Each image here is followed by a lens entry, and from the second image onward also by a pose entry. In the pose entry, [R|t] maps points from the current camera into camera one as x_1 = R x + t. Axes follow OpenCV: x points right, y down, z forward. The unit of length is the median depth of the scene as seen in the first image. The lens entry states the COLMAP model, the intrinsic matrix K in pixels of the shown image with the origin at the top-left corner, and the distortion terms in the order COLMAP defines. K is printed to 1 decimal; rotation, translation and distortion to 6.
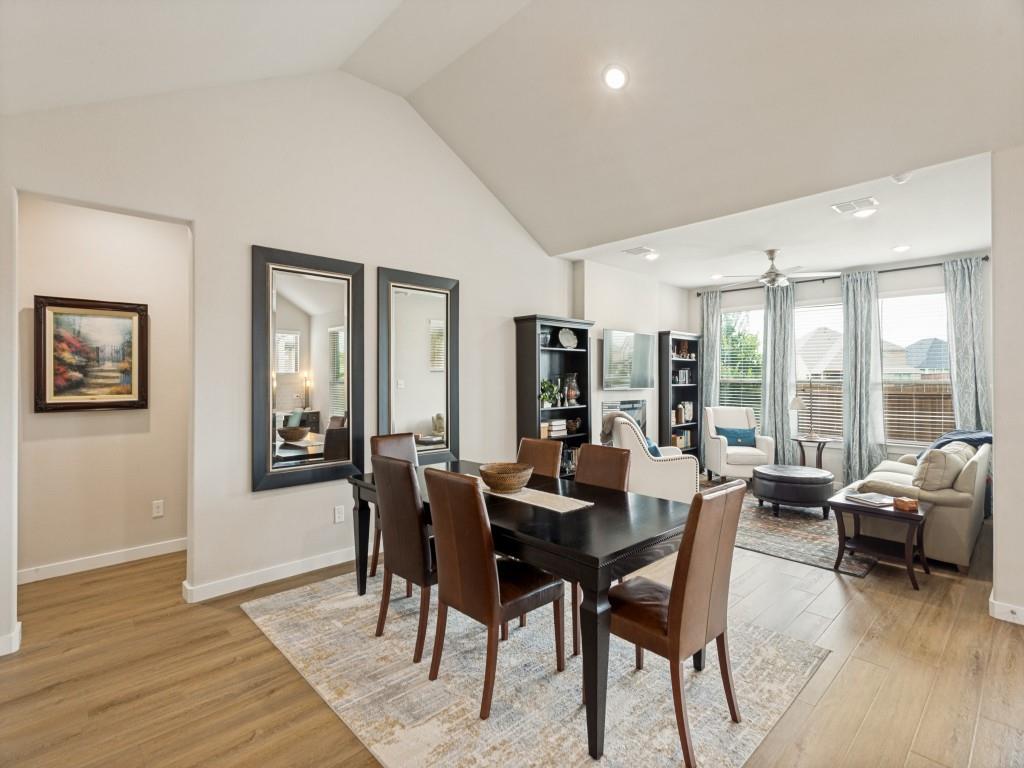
lens RADIAL K [[498.3, 0, 509.3], [0, 498.3, 383.7], [0, 0, 1]] dist [-0.018618, 0.001881]
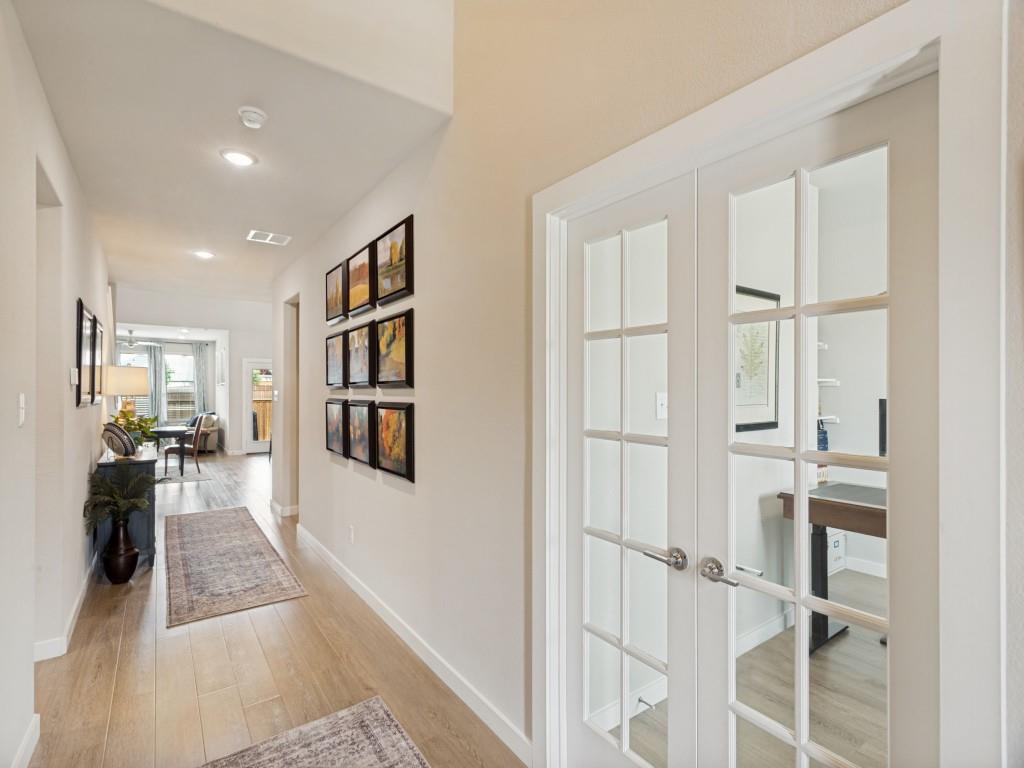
lens RADIAL K [[498.3, 0, 511.3], [0, 498.3, 387.4], [0, 0, 1]] dist [-0.018618, 0.001881]
pose [[0.125876, -0.001342, 0.992045, -1.243795], [0.006794, 0.999977, 0.000491, -0.018319], [-0.992023, 0.006678, 0.125882, -0.808256]]
